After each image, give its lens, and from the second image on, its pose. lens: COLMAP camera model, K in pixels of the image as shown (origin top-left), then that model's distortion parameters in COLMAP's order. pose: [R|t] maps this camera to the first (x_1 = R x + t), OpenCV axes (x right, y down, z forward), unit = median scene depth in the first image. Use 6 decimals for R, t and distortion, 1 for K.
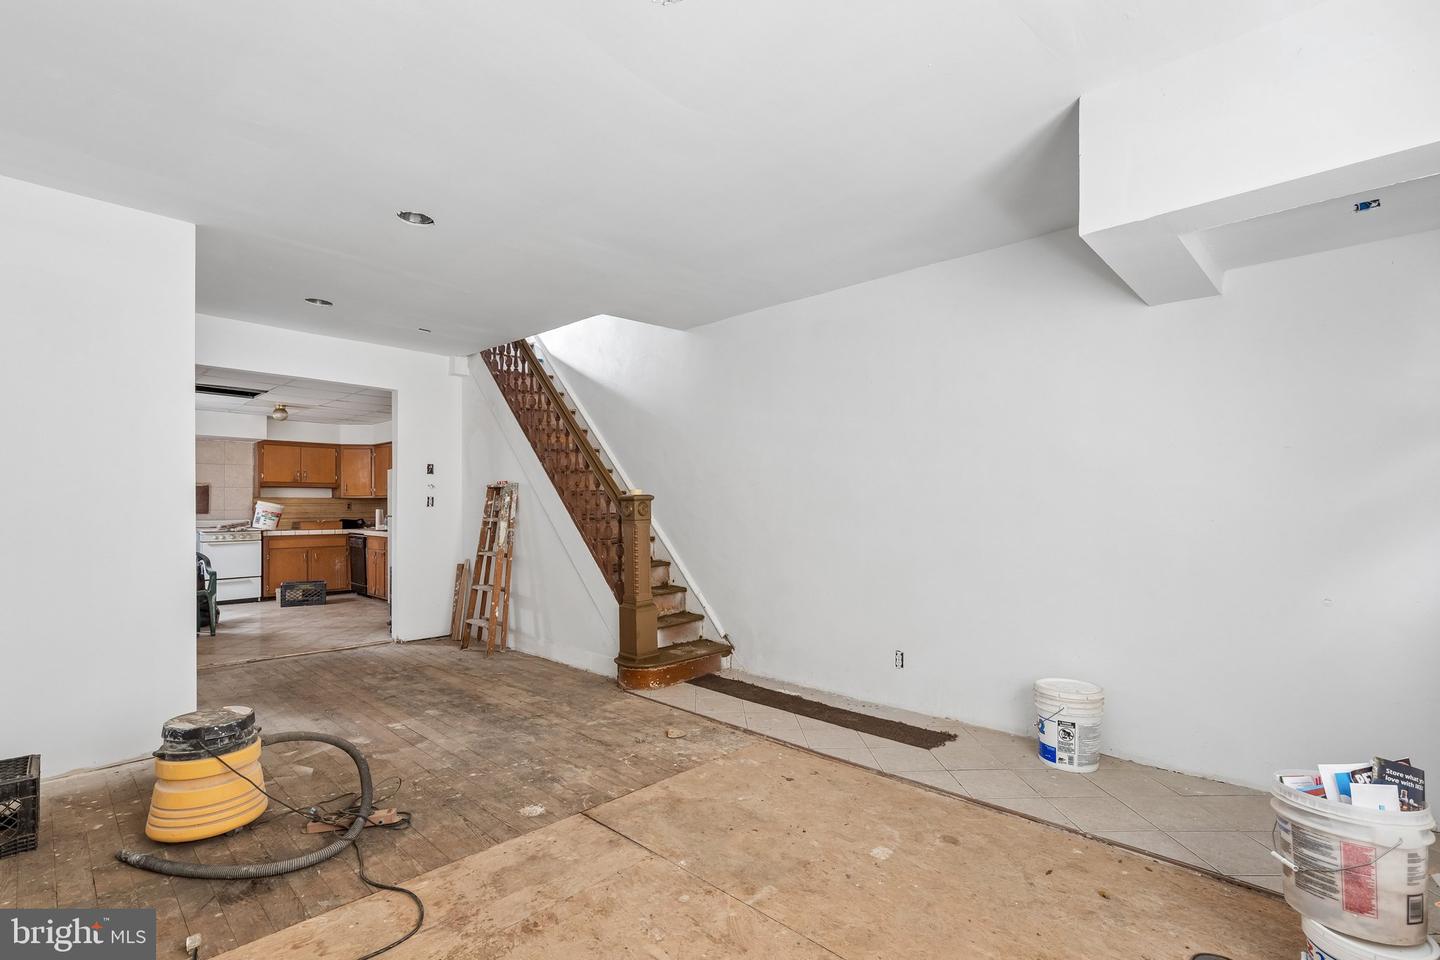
lens RADIAL K [[656.8, 0, 725.2], [0, 656.8, 504.4], [0, 0, 1]] dist [0.003061, 0.000337]
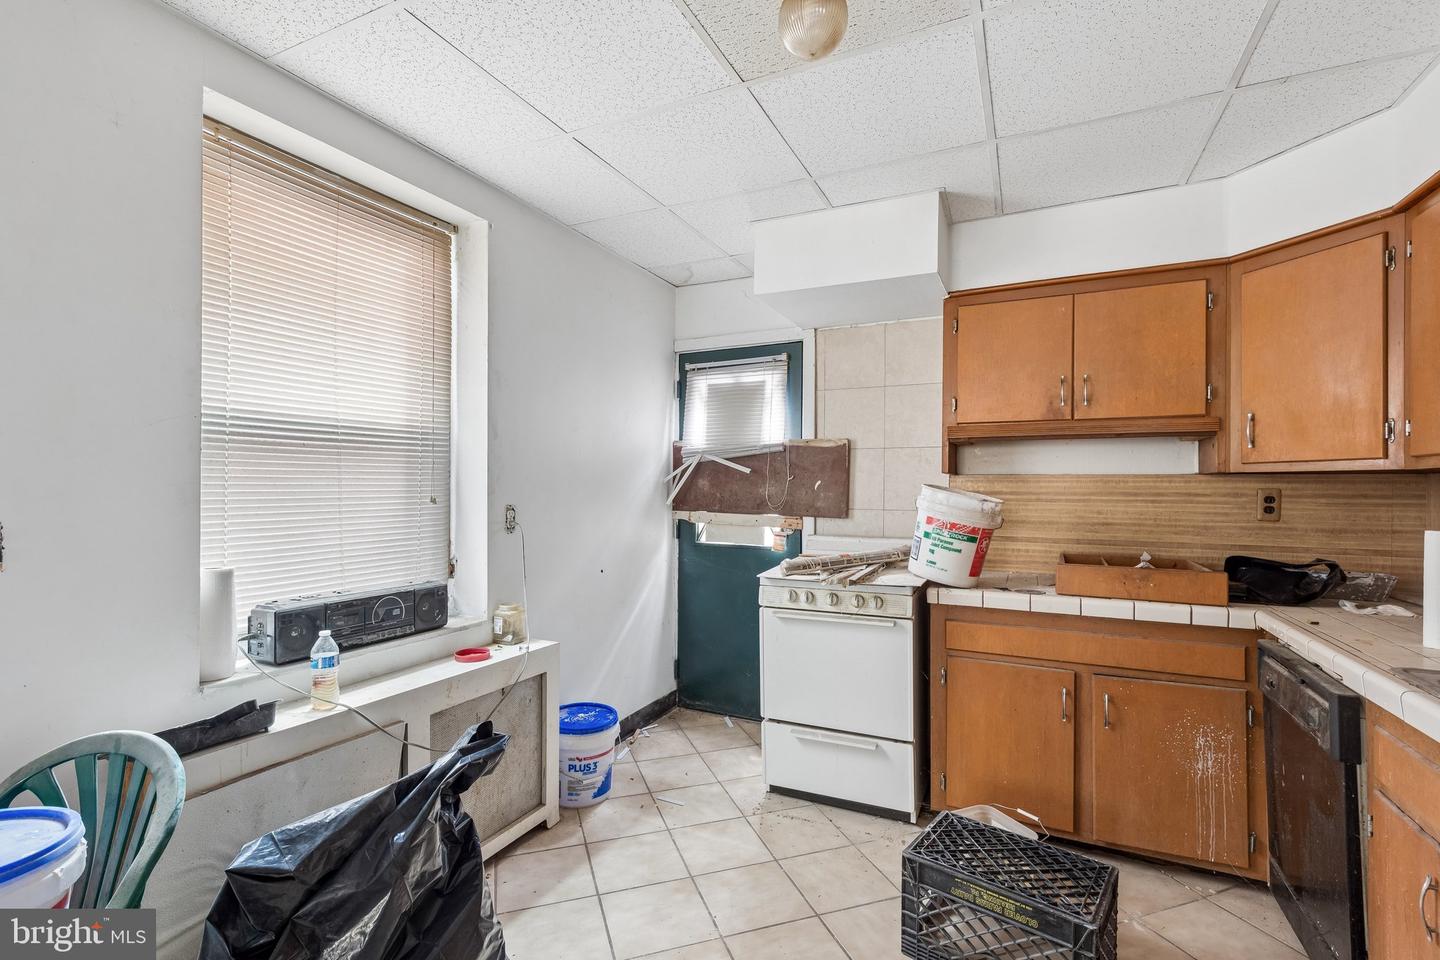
lens RADIAL K [[645.4, 0, 727.6], [0, 645.4, 486.4], [0, 0, 1]] dist [0.005153, 0.000080]
pose [[0.310460, -0.002226, -0.950584, -0.455637], [-0.006209, 0.999971, -0.004370, -0.002554], [0.950566, 0.007259, 0.310437, 0.825749]]
